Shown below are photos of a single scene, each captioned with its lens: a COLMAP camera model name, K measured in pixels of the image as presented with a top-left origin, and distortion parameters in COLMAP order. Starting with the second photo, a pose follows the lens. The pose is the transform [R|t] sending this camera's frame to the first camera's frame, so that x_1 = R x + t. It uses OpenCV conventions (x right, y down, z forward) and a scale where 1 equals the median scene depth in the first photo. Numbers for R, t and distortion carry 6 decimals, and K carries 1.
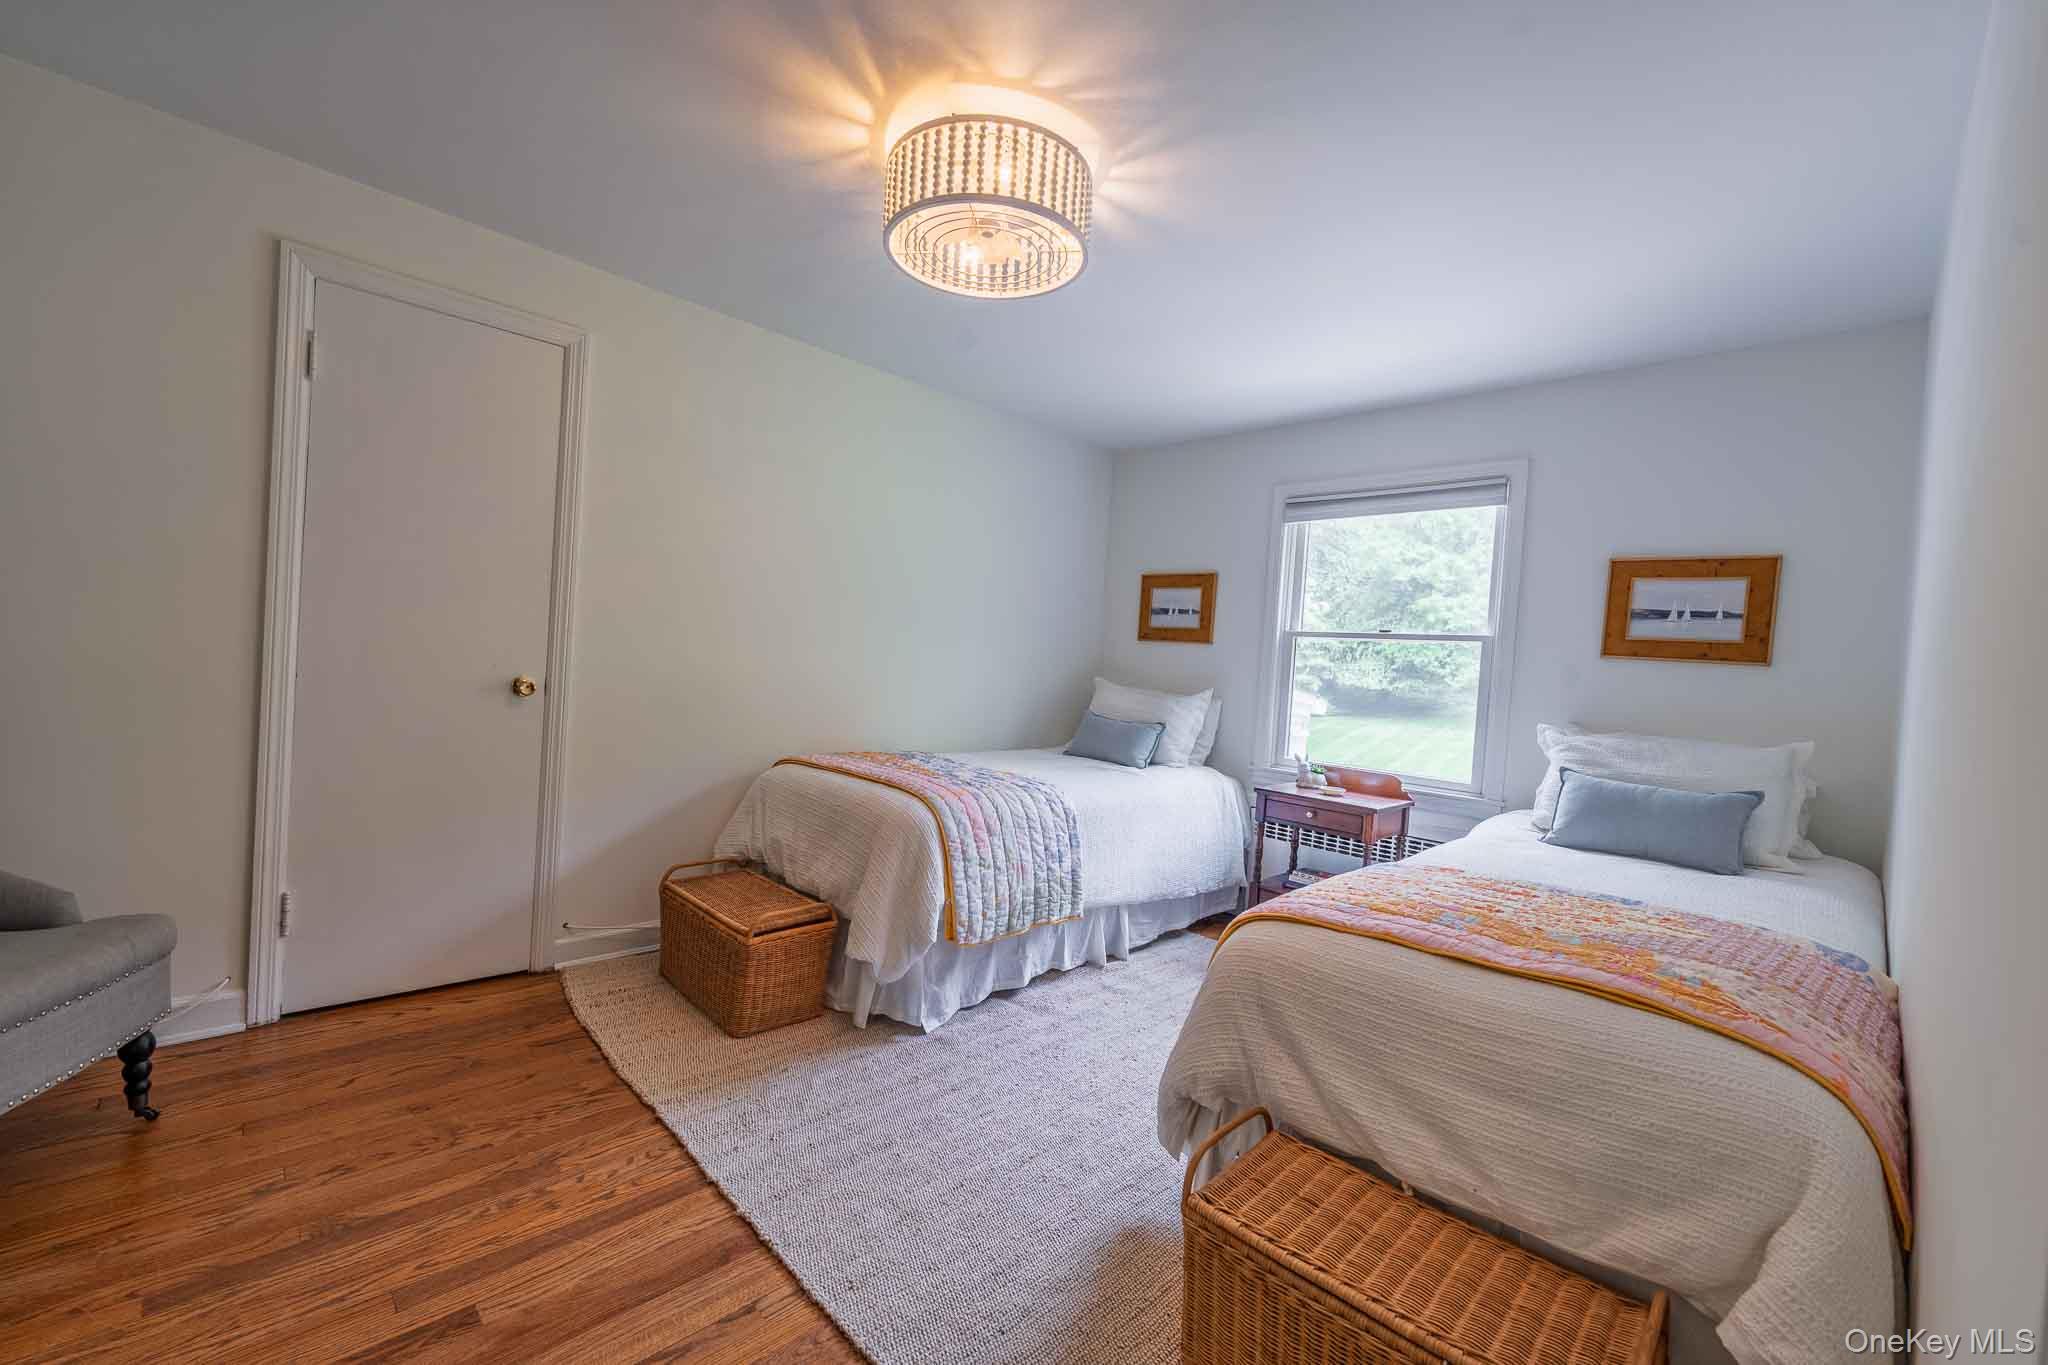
lens RADIAL K [[846.7, 0, 1028.8], [0, 846.7, 671.9], [0, 0, 1]] dist [-0.000823, -0.000382]
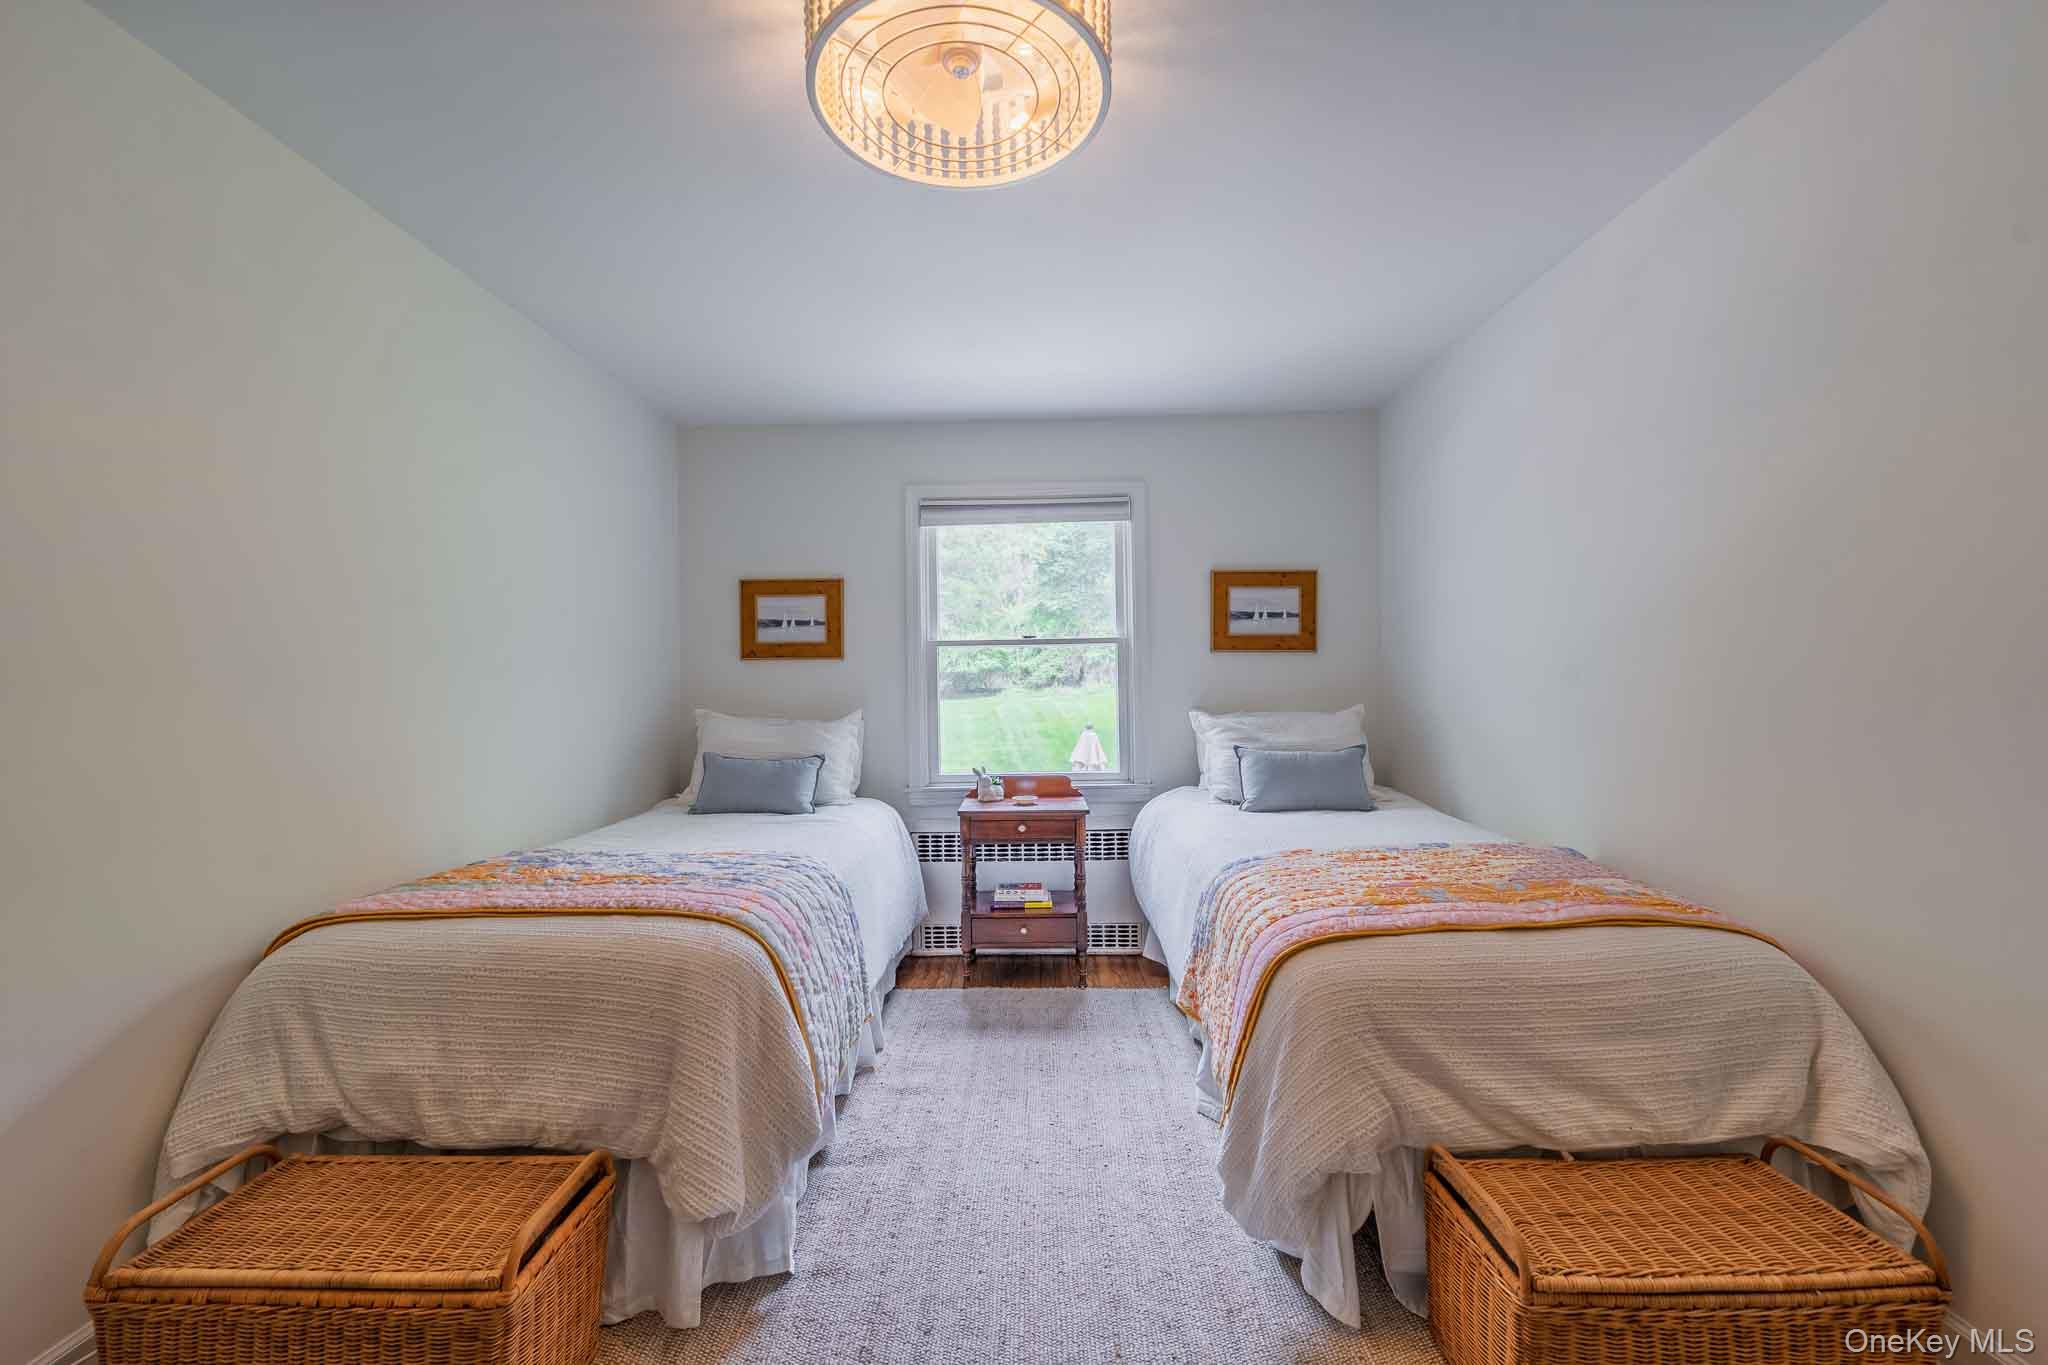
lens RADIAL K [[824.4, 0, 1023.2], [0, 824.4, 684.1], [0, 0, 1]] dist [-0.003920, -0.000522]
pose [[0.713824, -0.073532, 0.696454, -0.350893], [0.072247, 0.996899, 0.031203, -0.028255], [-0.696588, 0.028043, 0.716923, 0.356103]]
